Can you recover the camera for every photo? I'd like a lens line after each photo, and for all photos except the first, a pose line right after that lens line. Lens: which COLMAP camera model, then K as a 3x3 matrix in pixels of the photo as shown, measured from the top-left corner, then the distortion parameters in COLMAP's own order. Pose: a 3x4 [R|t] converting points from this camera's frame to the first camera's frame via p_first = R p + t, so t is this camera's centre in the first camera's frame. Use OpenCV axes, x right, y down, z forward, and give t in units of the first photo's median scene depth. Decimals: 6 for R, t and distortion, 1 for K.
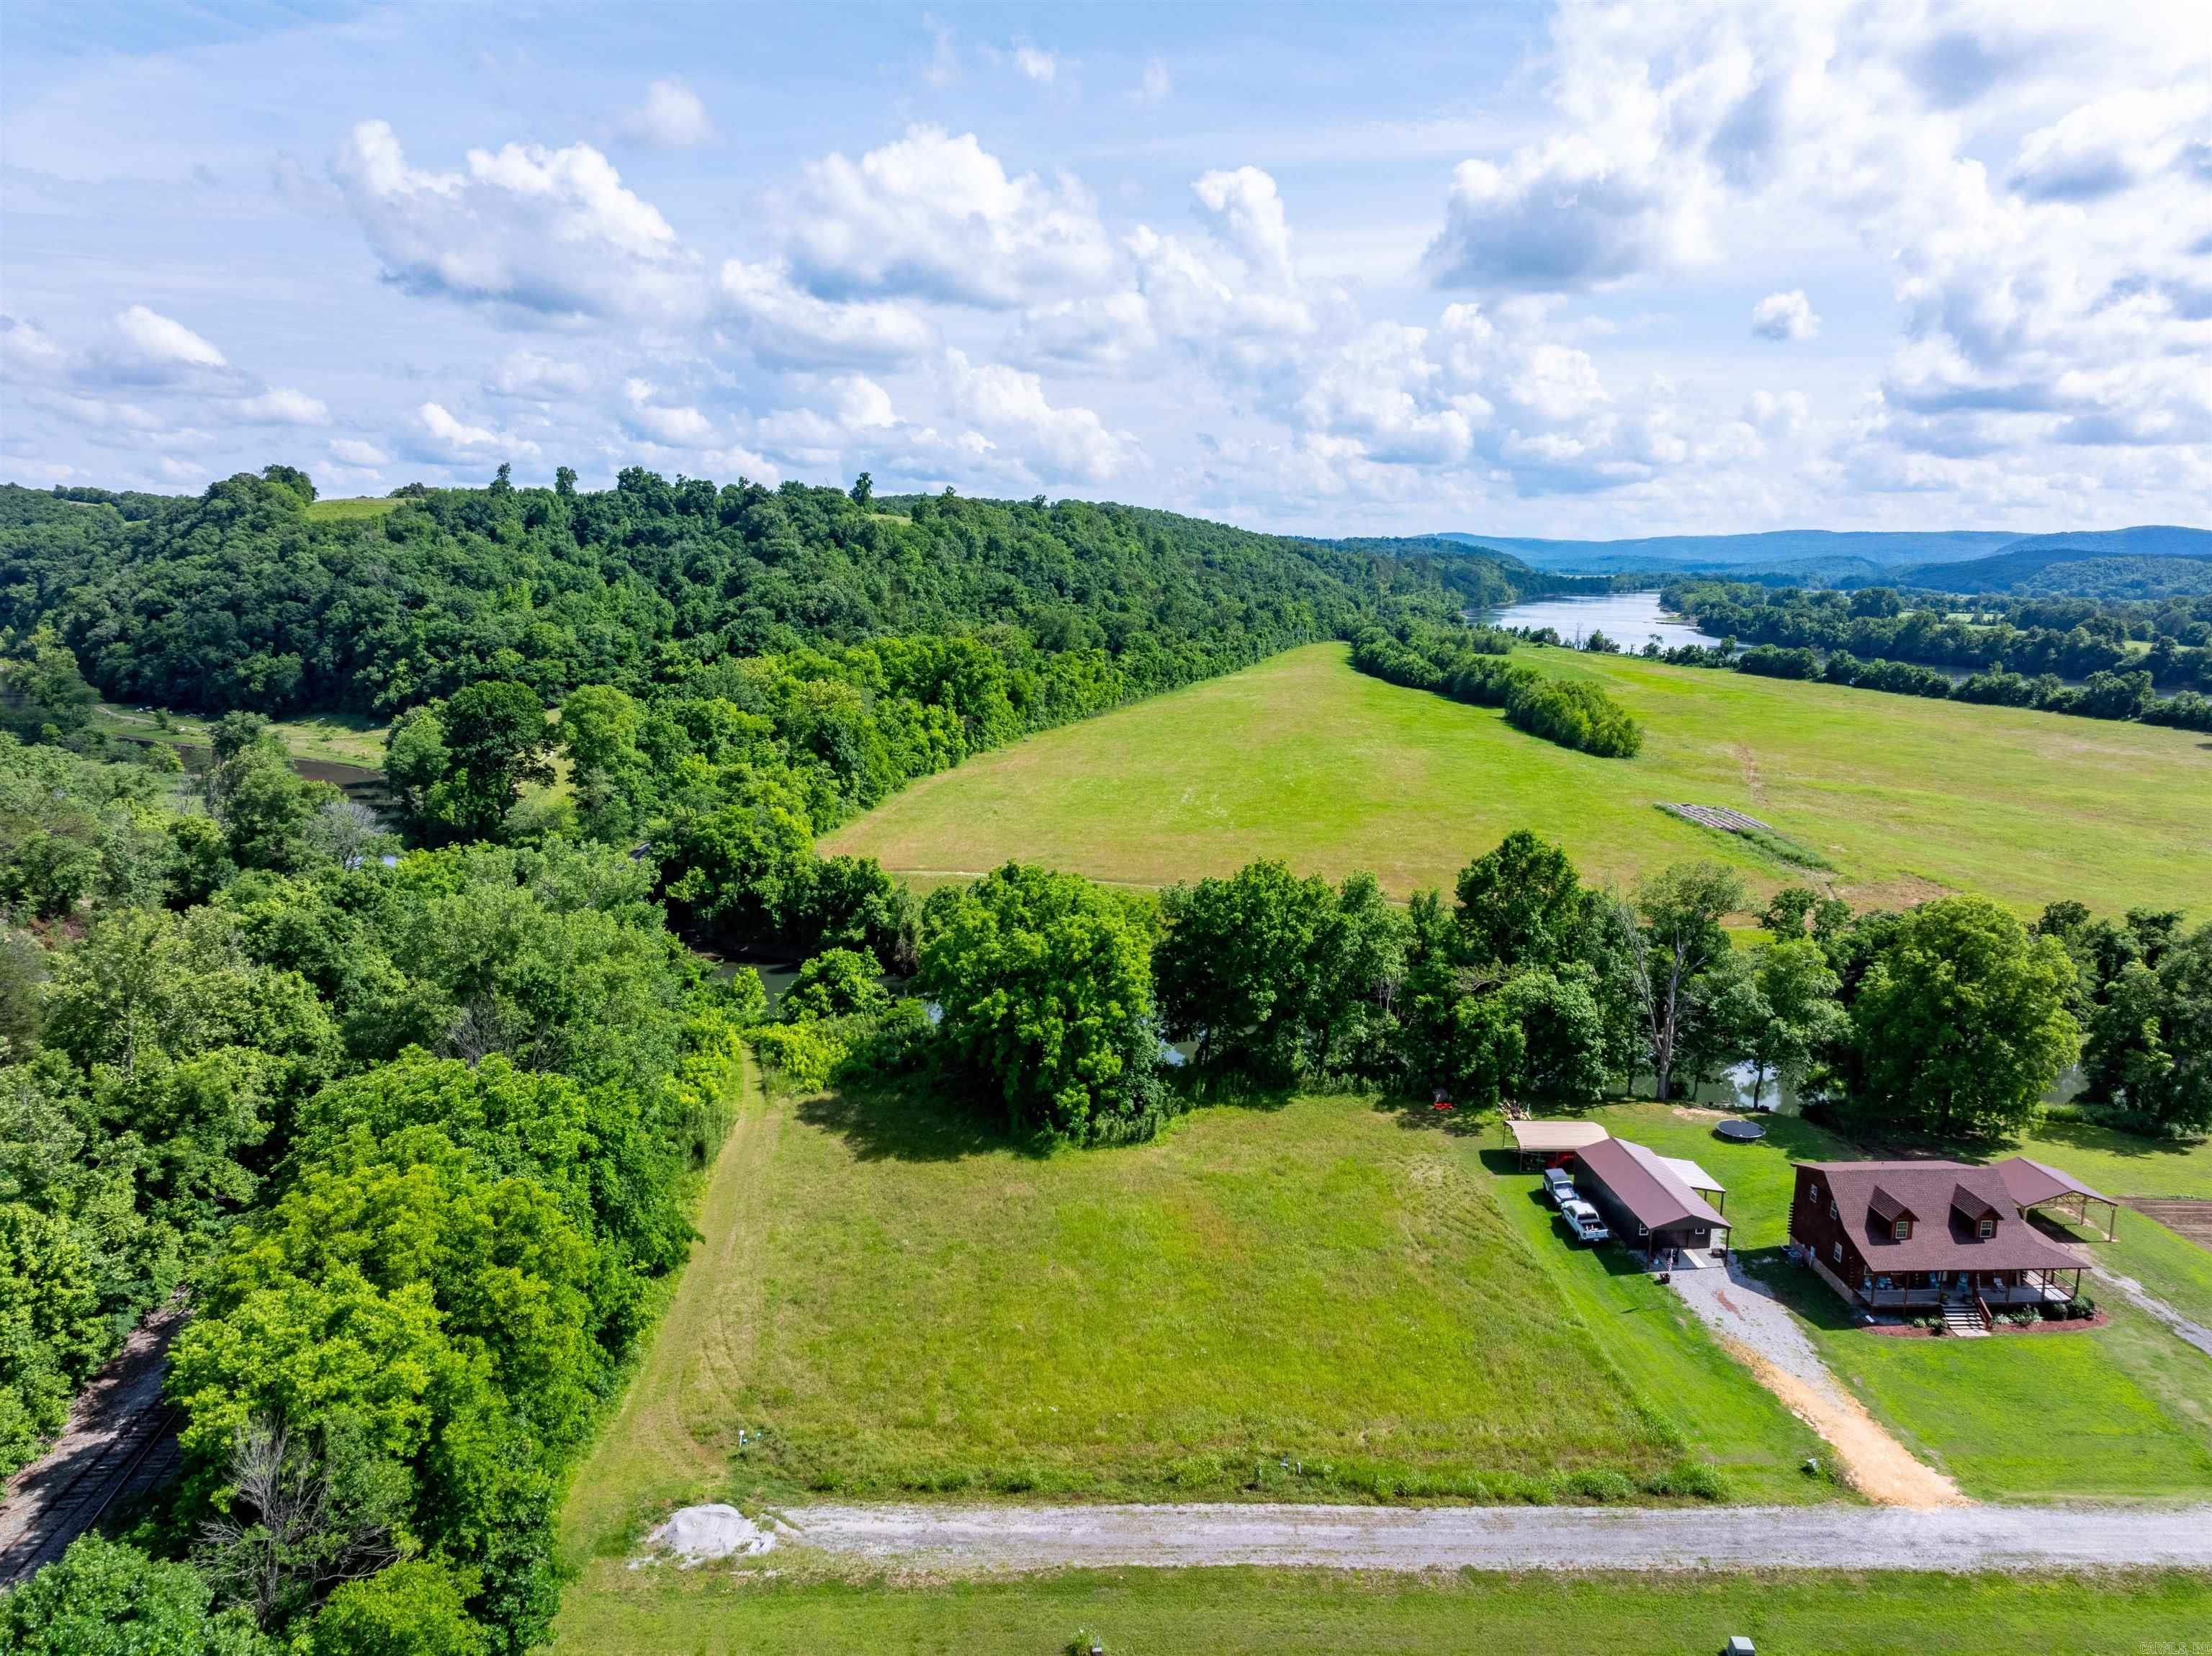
lens RADIAL K [[1560.0, 0, 1109.9], [0, 1560.0, 828.0], [0, 0, 1]] dist [-0.035233, 0.018988]
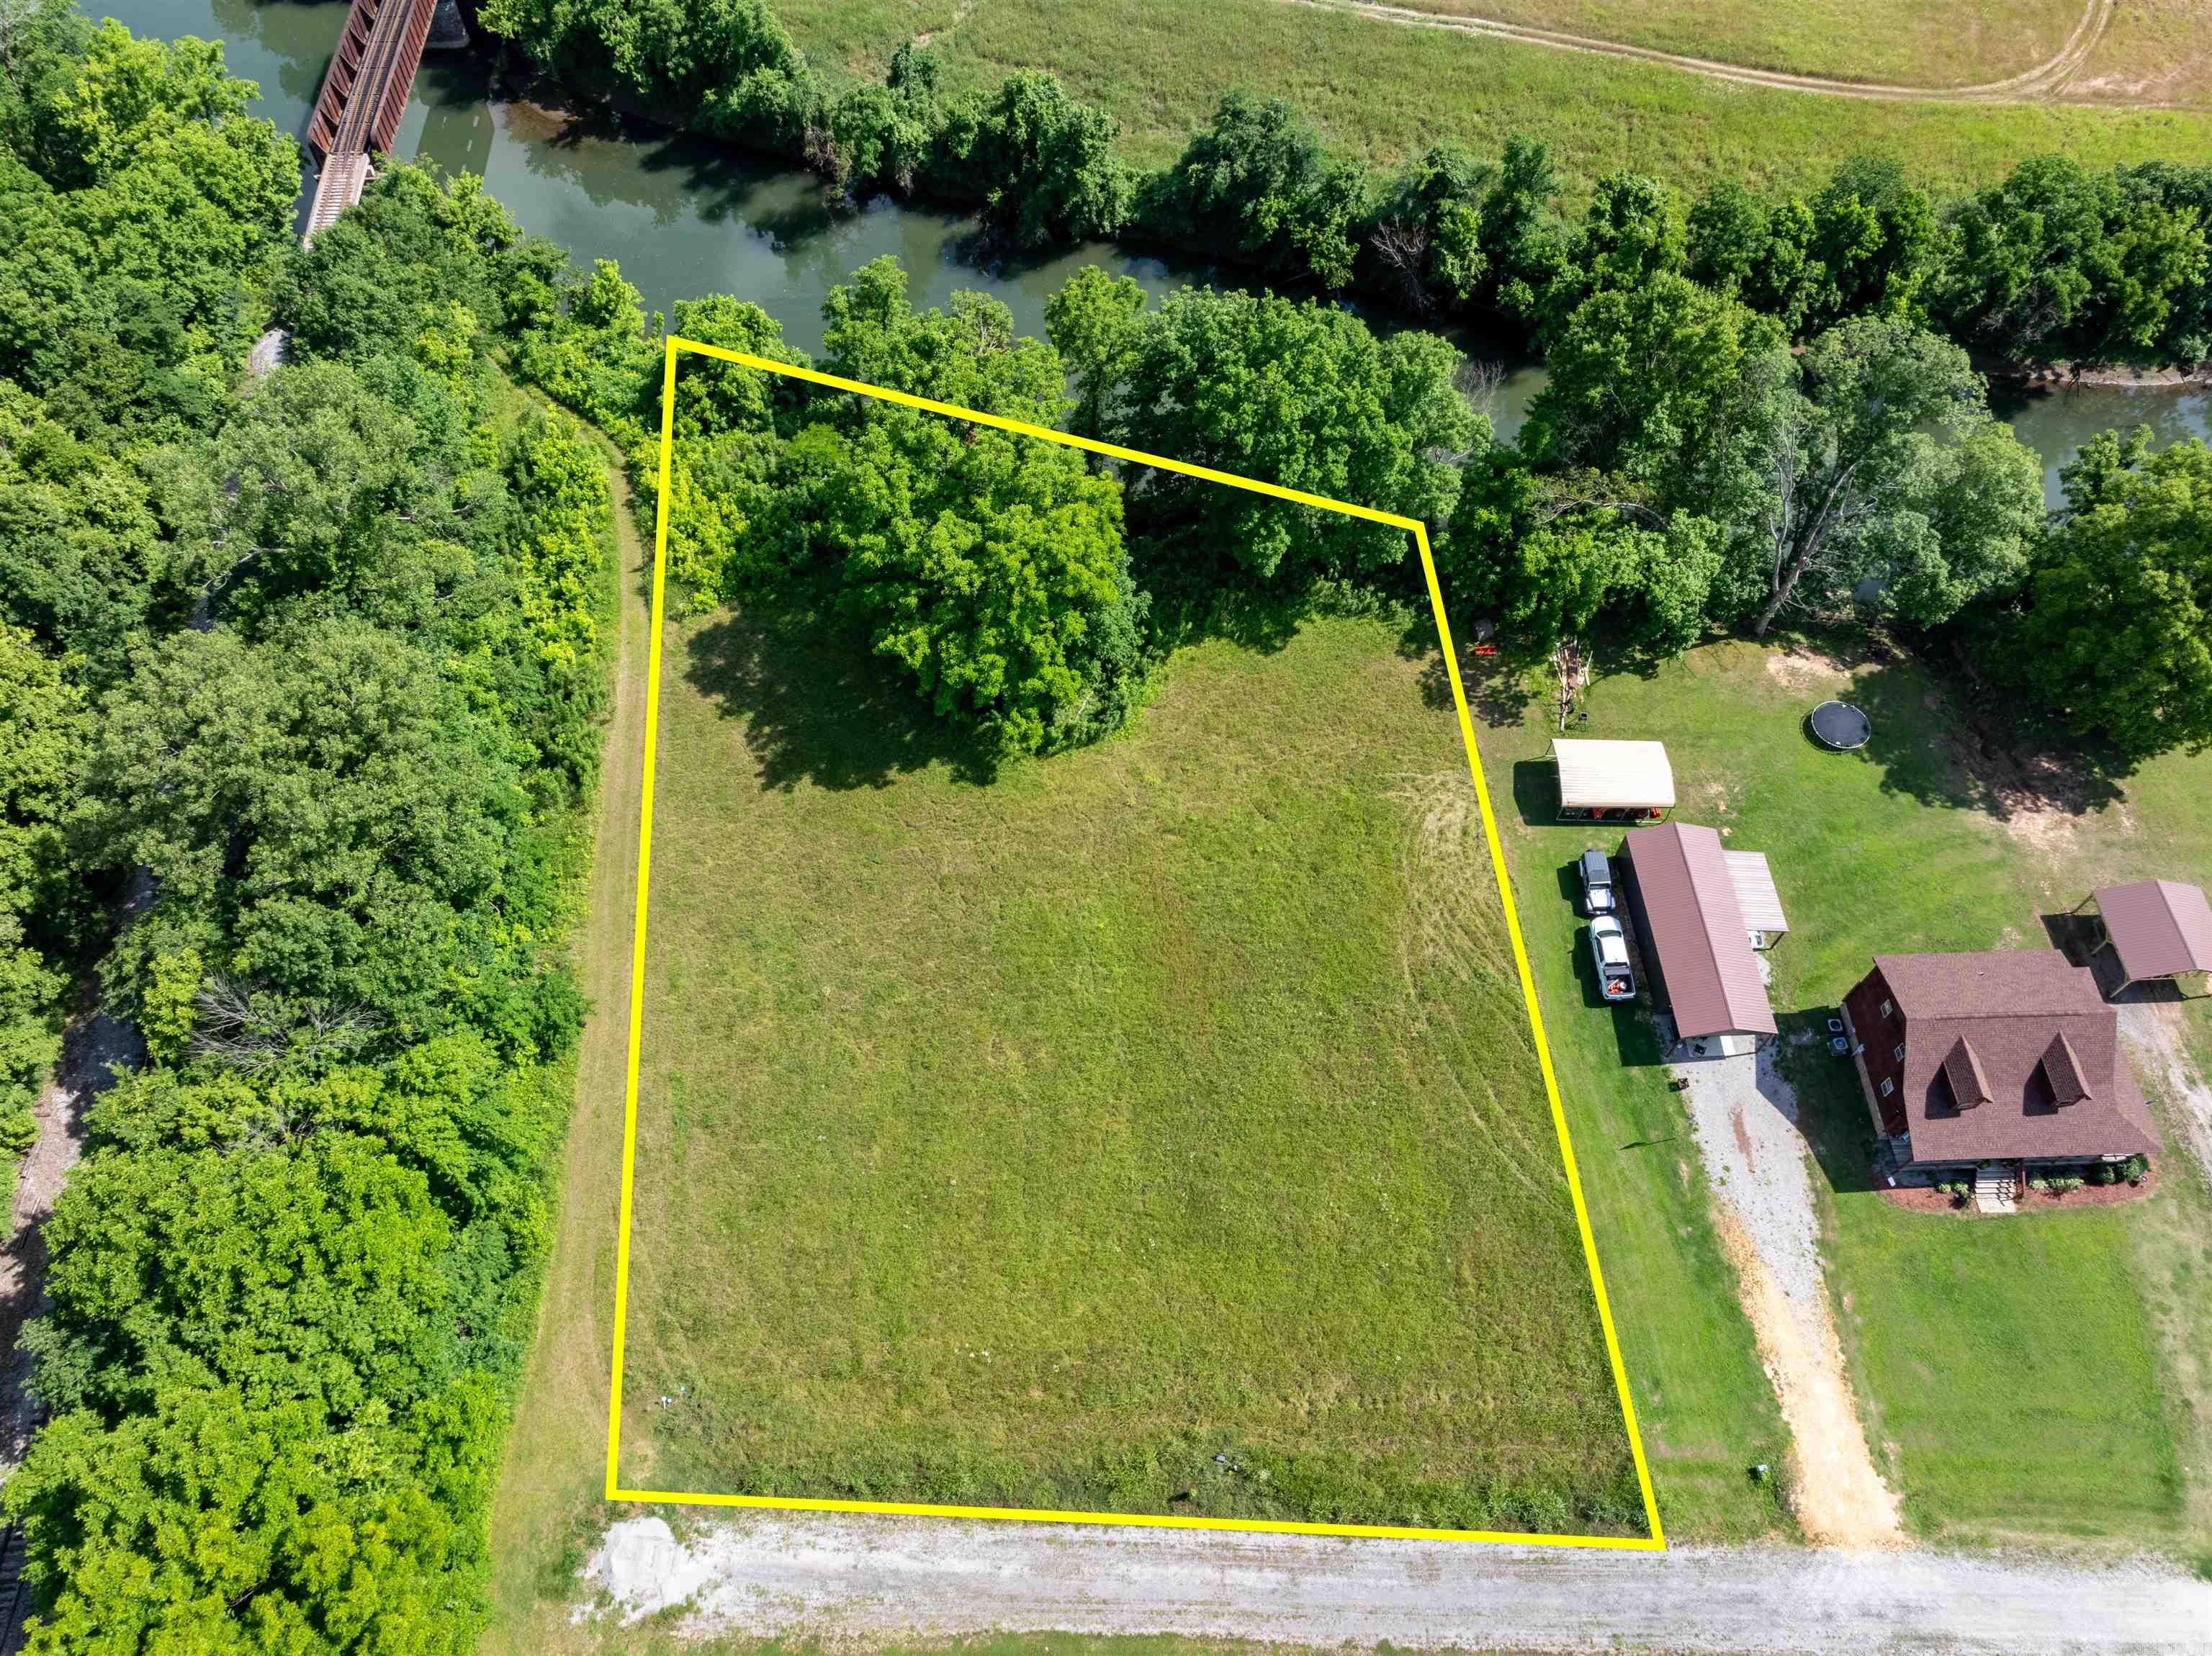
lens RADIAL K [[1560.0, 0, 1113.9], [0, 1560.0, 814.2], [0, 0, 1]] dist [-0.035233, 0.018988]
pose [[0.999890, 0.011483, -0.009405, 0.032864], [-0.000948, 0.681727, 0.731606, -0.386755], [0.014813, -0.731516, 0.681663, 0.418421]]
